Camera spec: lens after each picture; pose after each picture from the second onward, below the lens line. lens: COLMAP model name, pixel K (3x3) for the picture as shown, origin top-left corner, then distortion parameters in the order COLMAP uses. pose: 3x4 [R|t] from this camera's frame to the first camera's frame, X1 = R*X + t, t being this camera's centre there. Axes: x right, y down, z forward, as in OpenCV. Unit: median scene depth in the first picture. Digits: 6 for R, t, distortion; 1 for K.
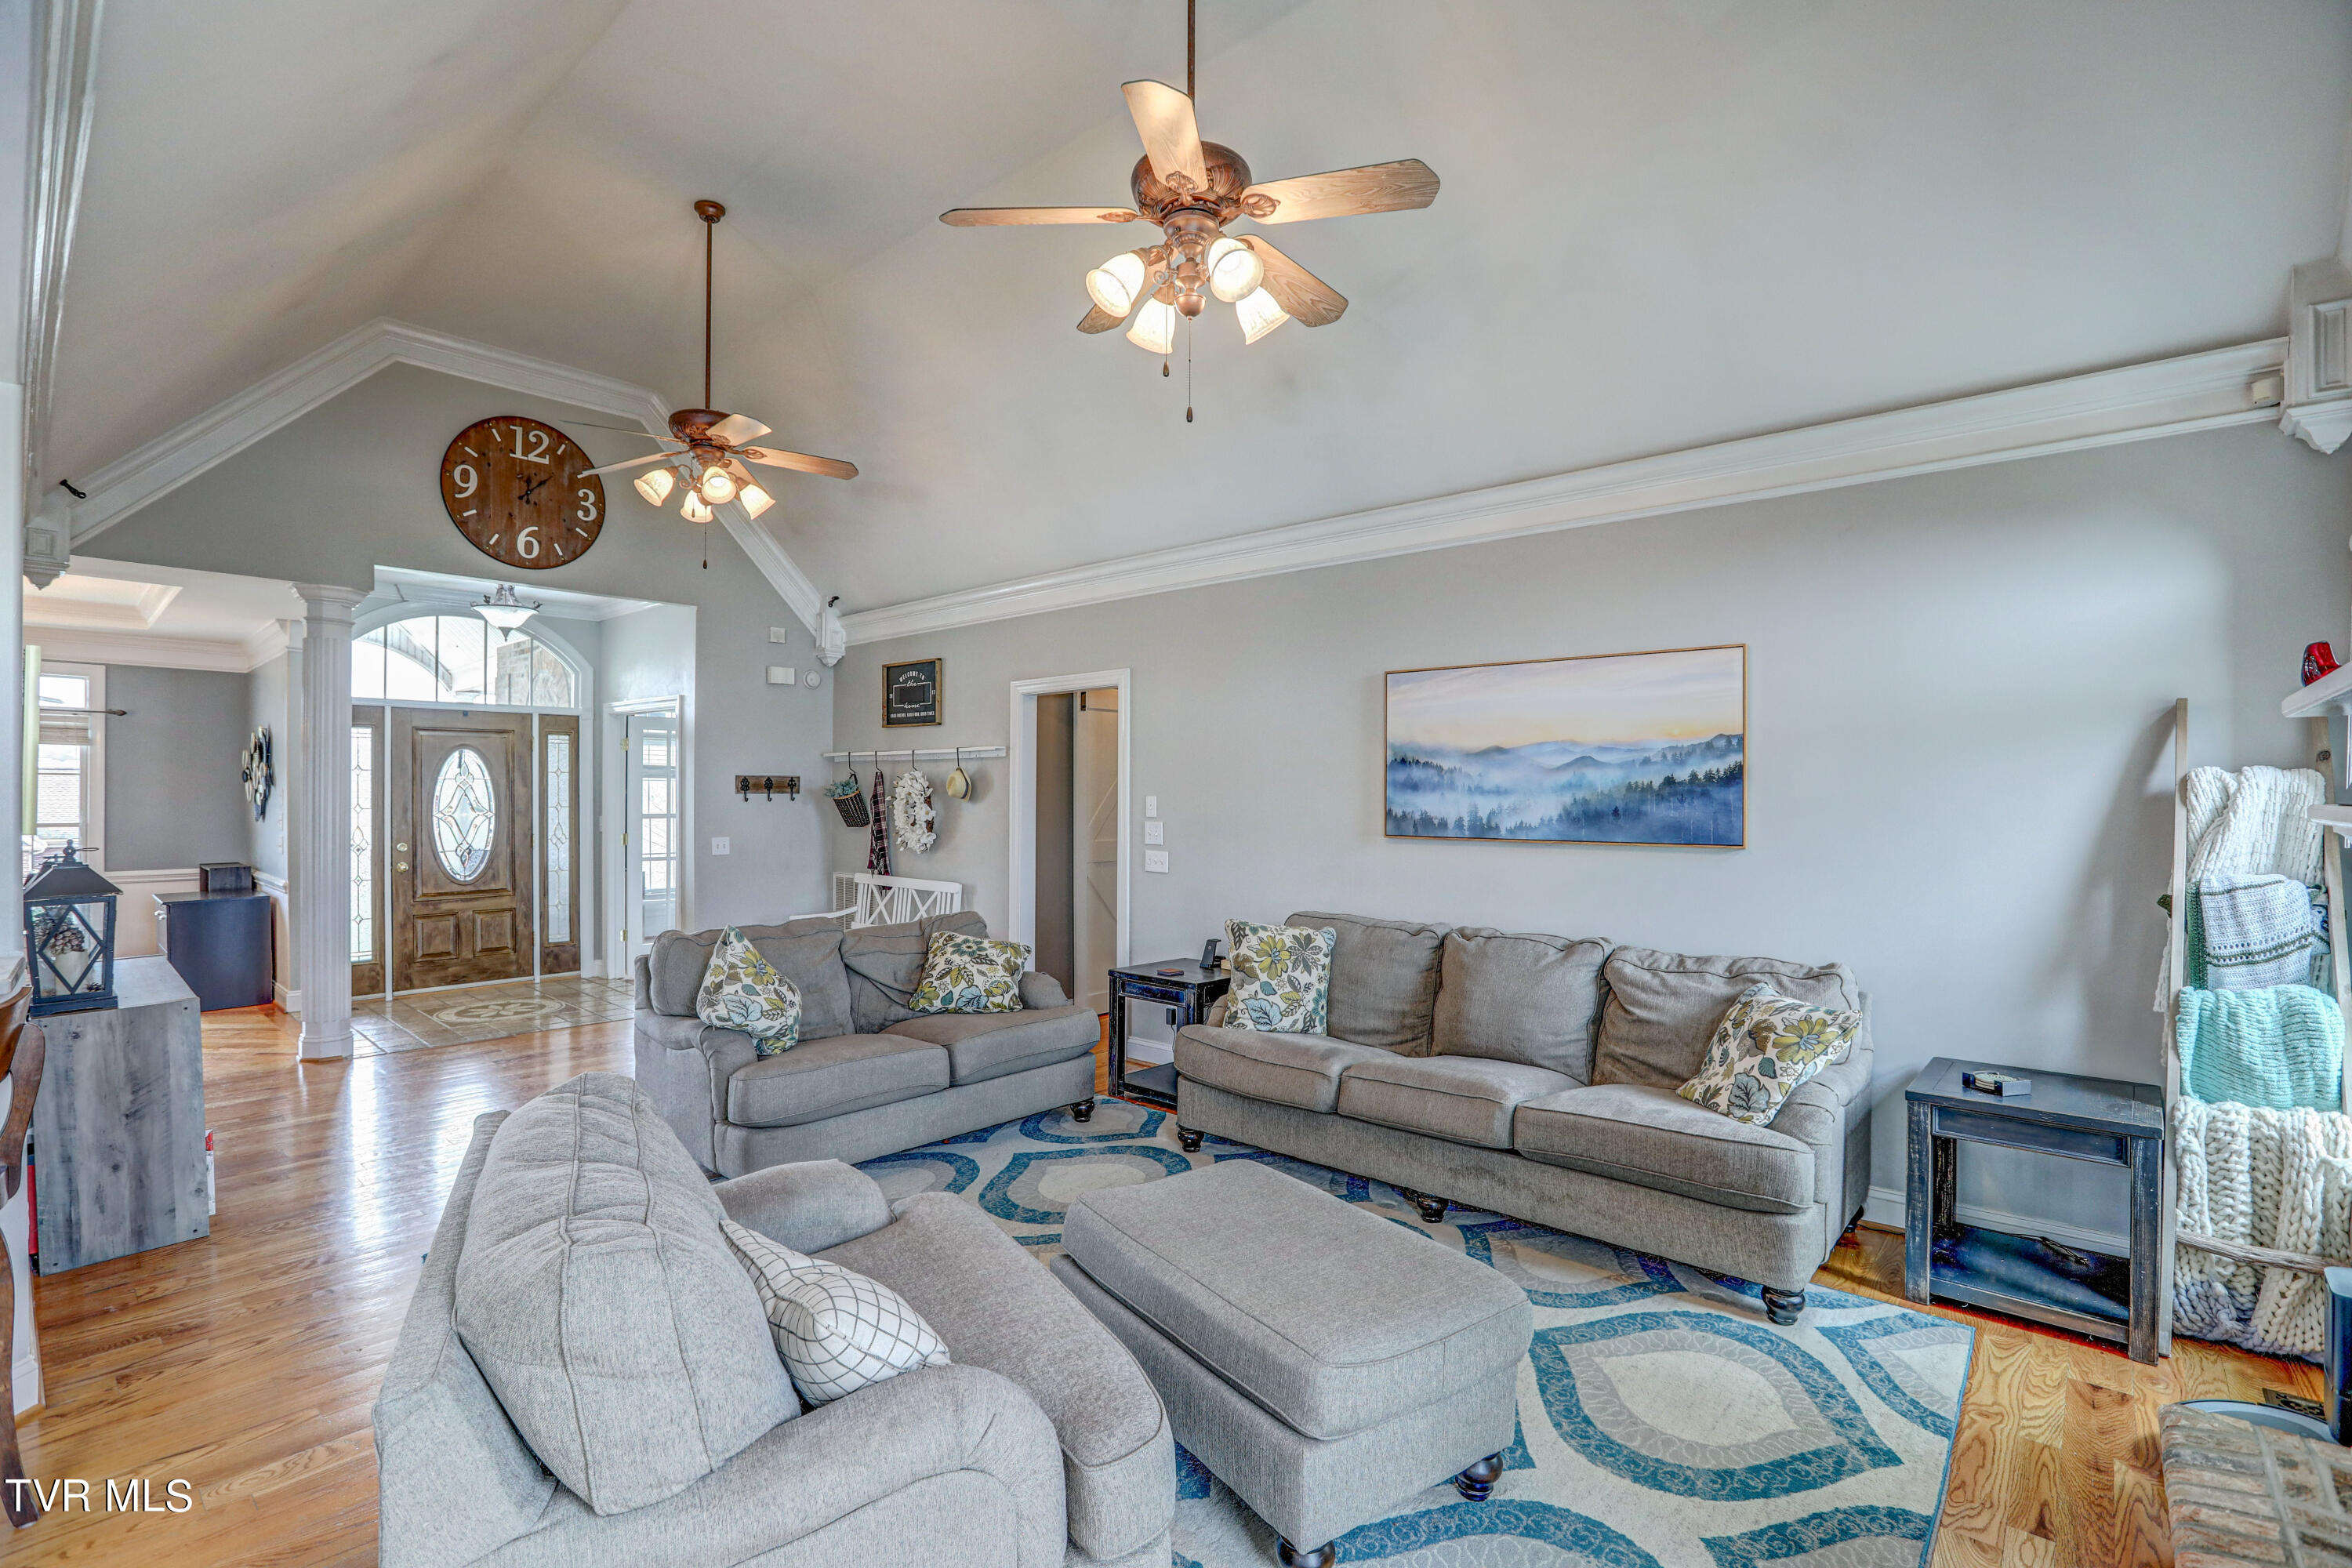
lens RADIAL K [[1072.7, 0, 1173.6], [0, 1072.7, 791.9], [0, 0, 1]] dist [-0.052431, 0.018006]
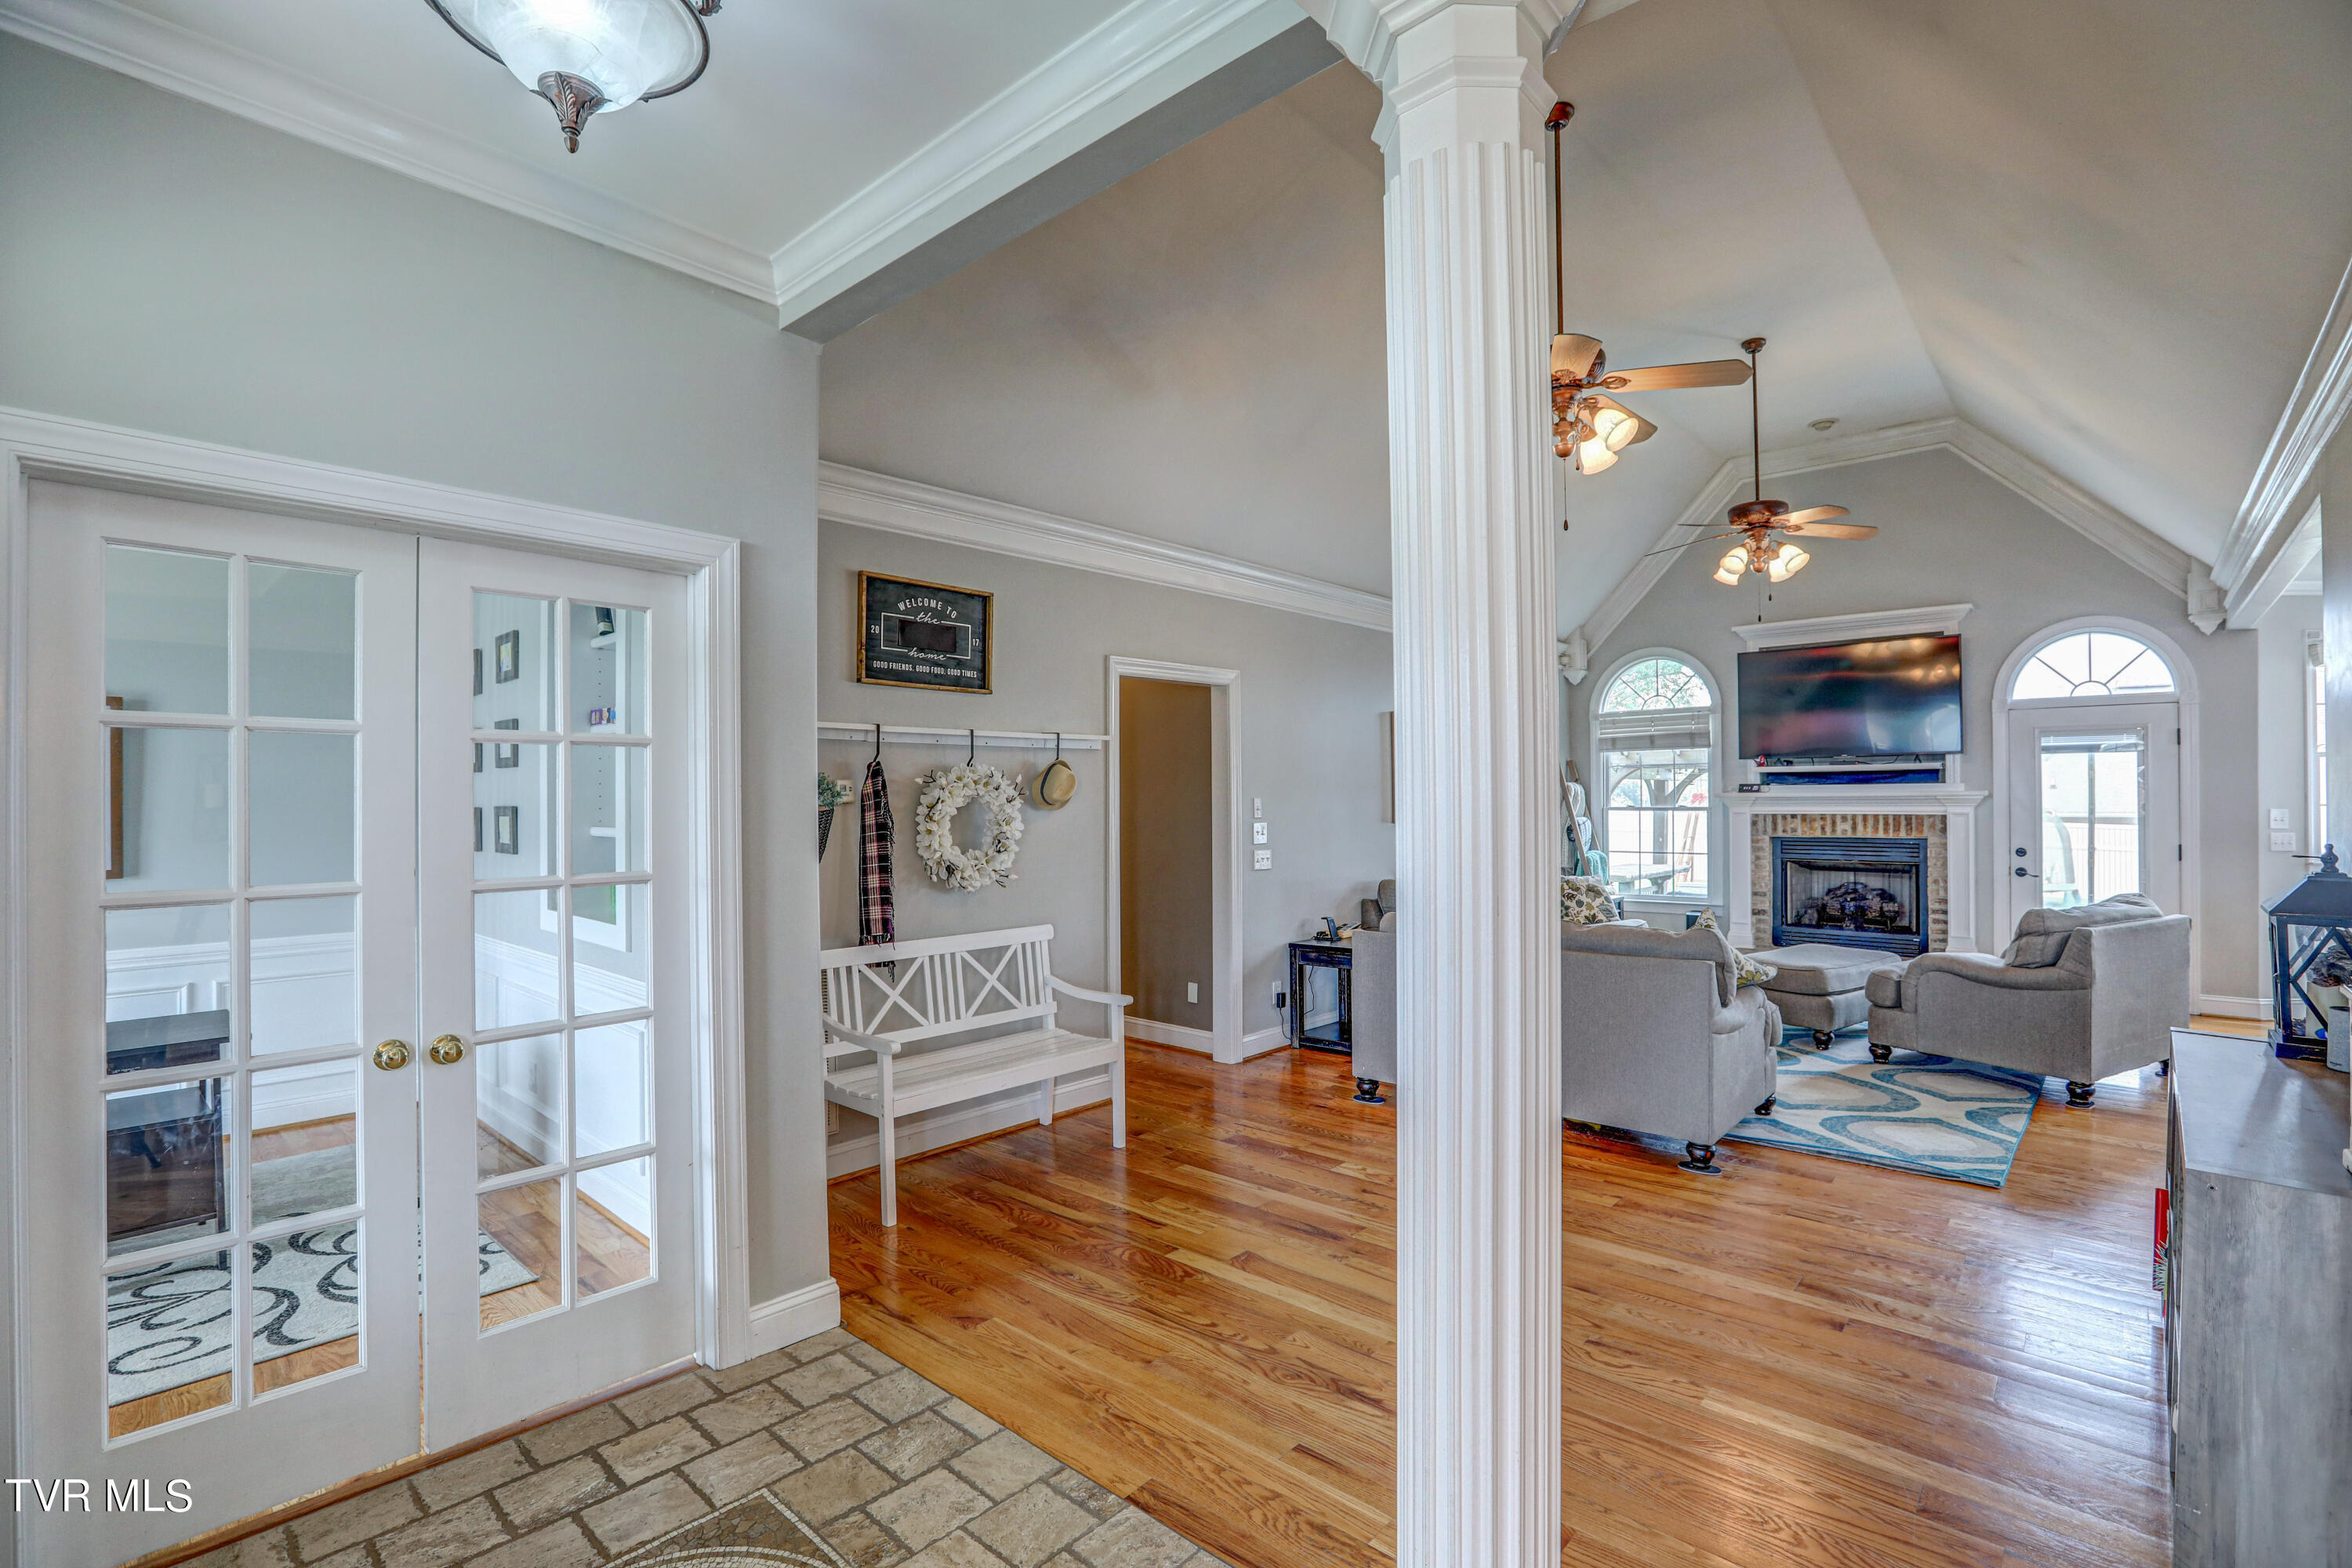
lens RADIAL K [[1085.4, 0, 1182.6], [0, 1085.4, 794.4], [0, 0, 1]] dist [-0.015024, 0.000808]
pose [[0.000607, -0.001702, 0.999998, -0.973808], [0.006859, 0.999975, 0.001698, -0.001676], [-0.999976, 0.006858, 0.000619, 0.965948]]
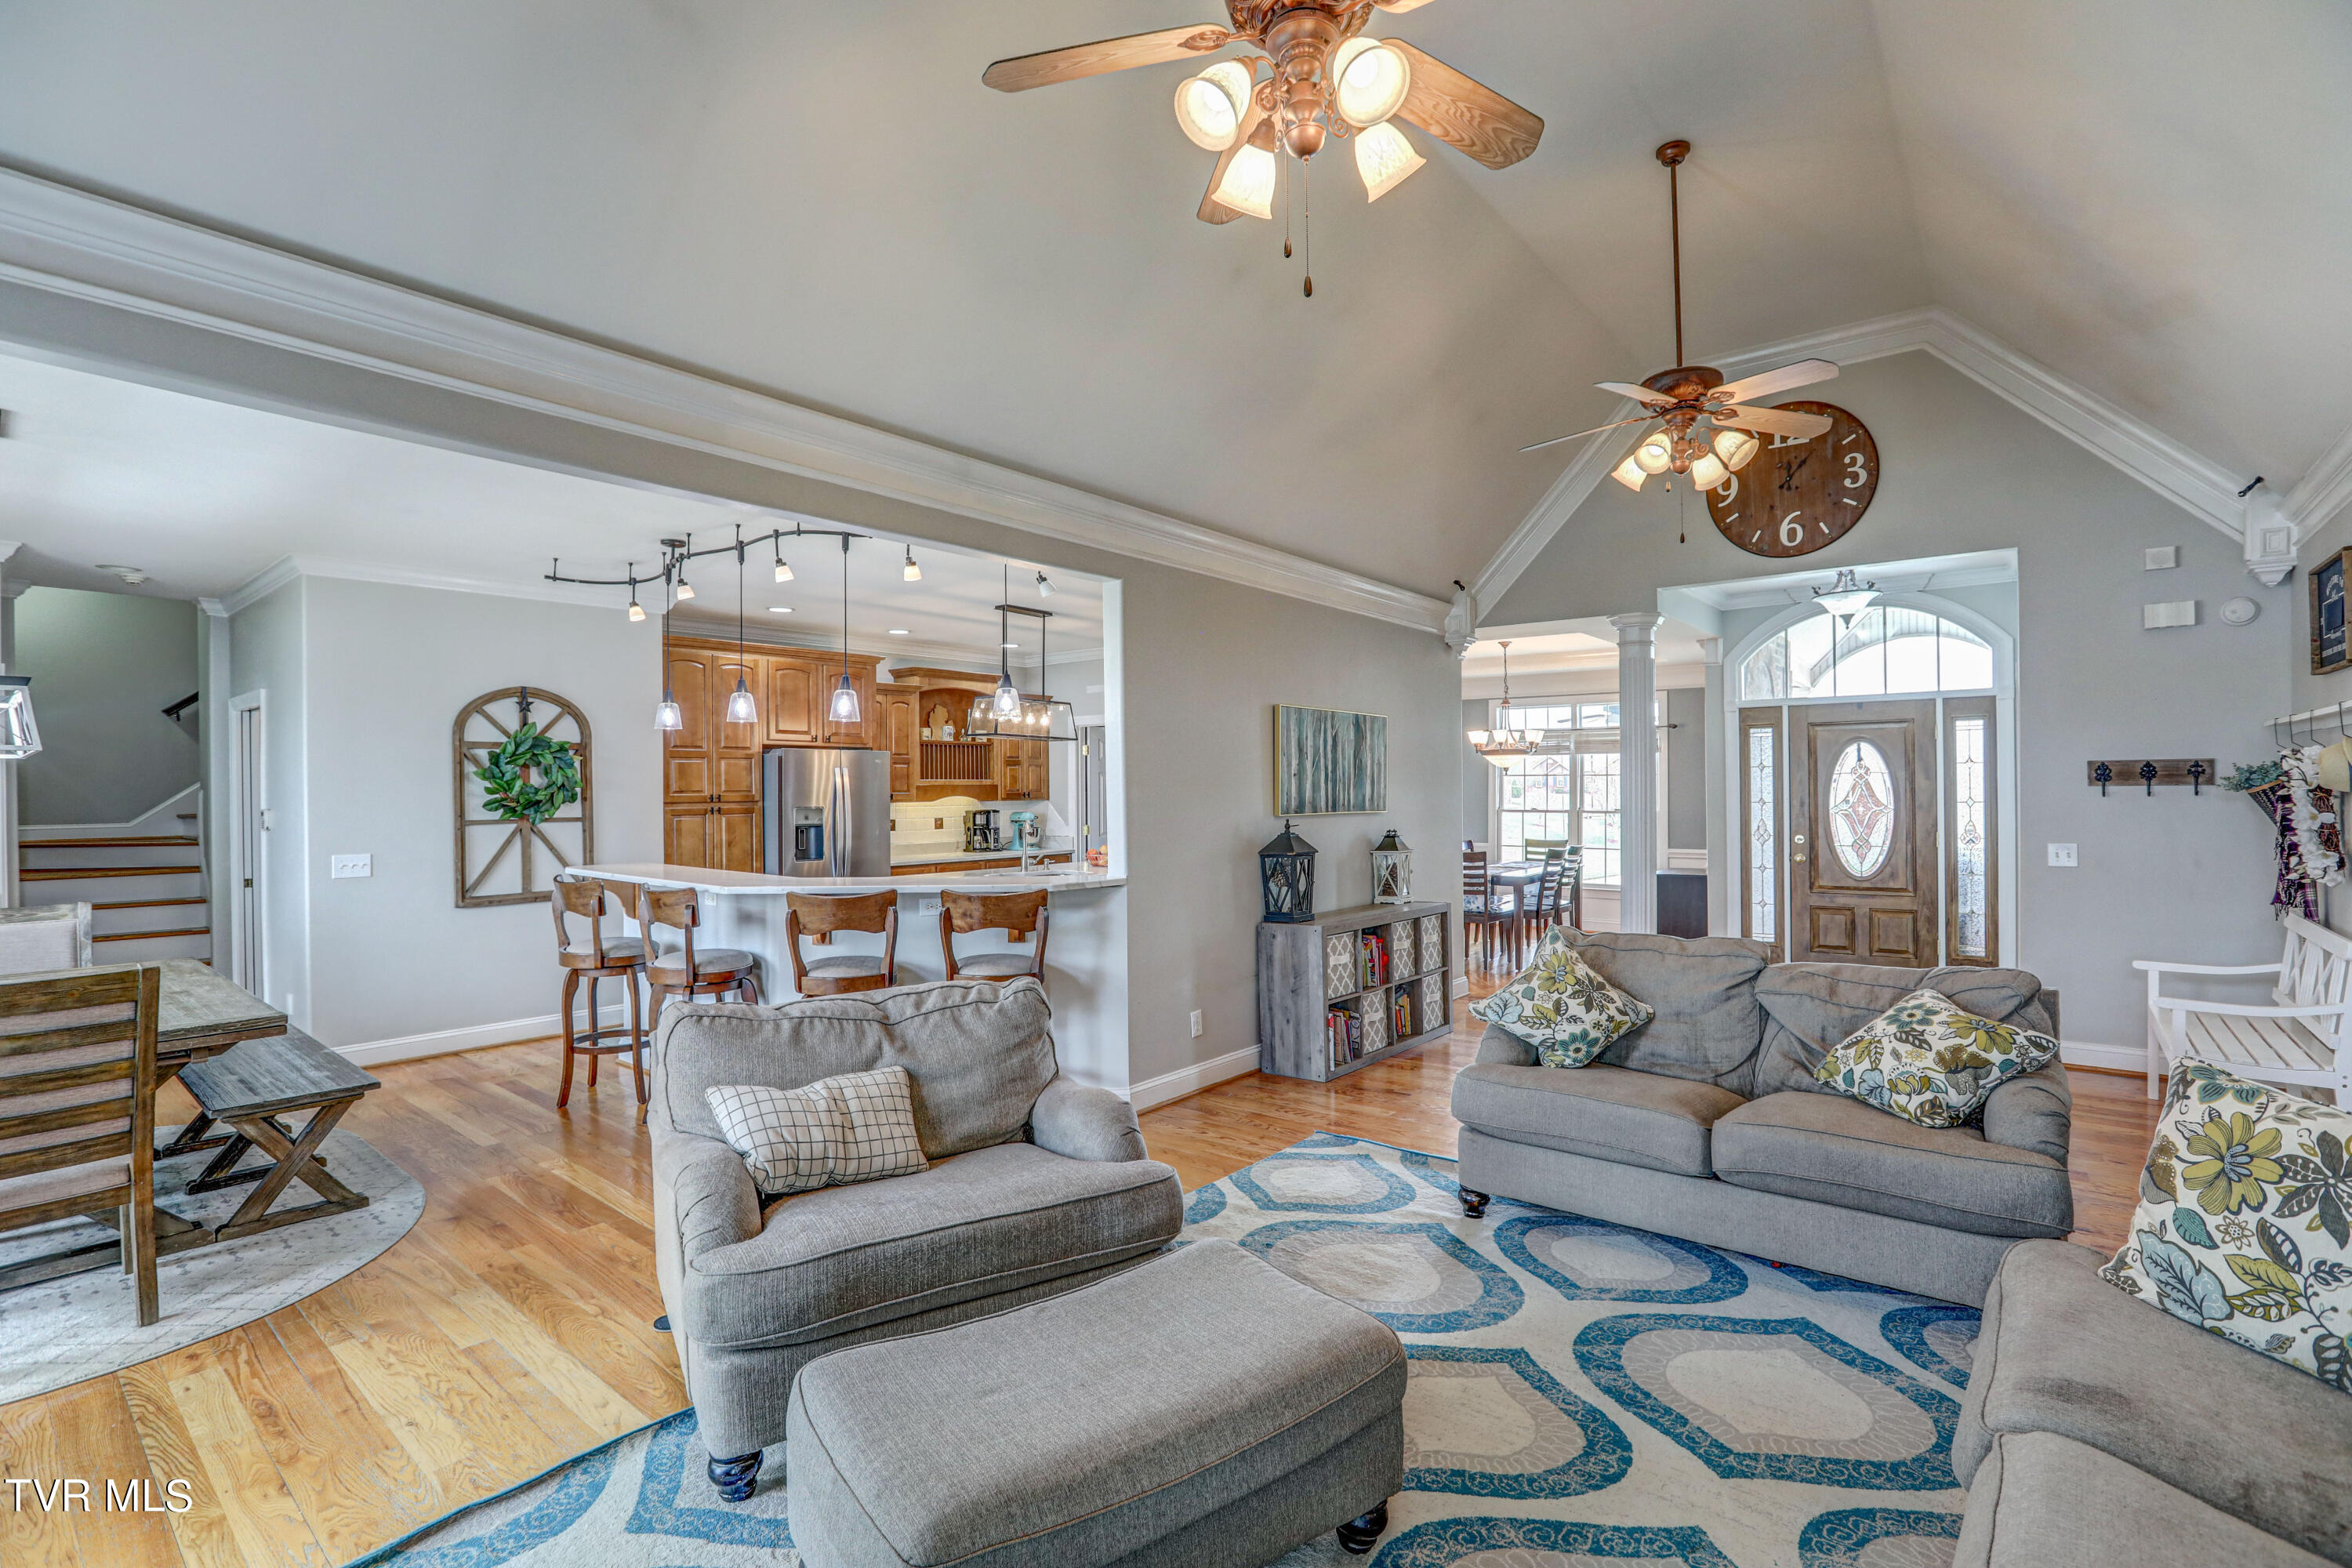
lens RADIAL K [[1072.7, 0, 1173.6], [0, 1072.7, 791.9], [0, 0, 1]] dist [-0.052431, 0.018006]
pose [[0.039647, -0.001797, -0.999212, 0.333026], [0.009023, 0.999958, -0.001440, 0.001660], [0.999173, -0.008959, 0.039662, 0.383669]]
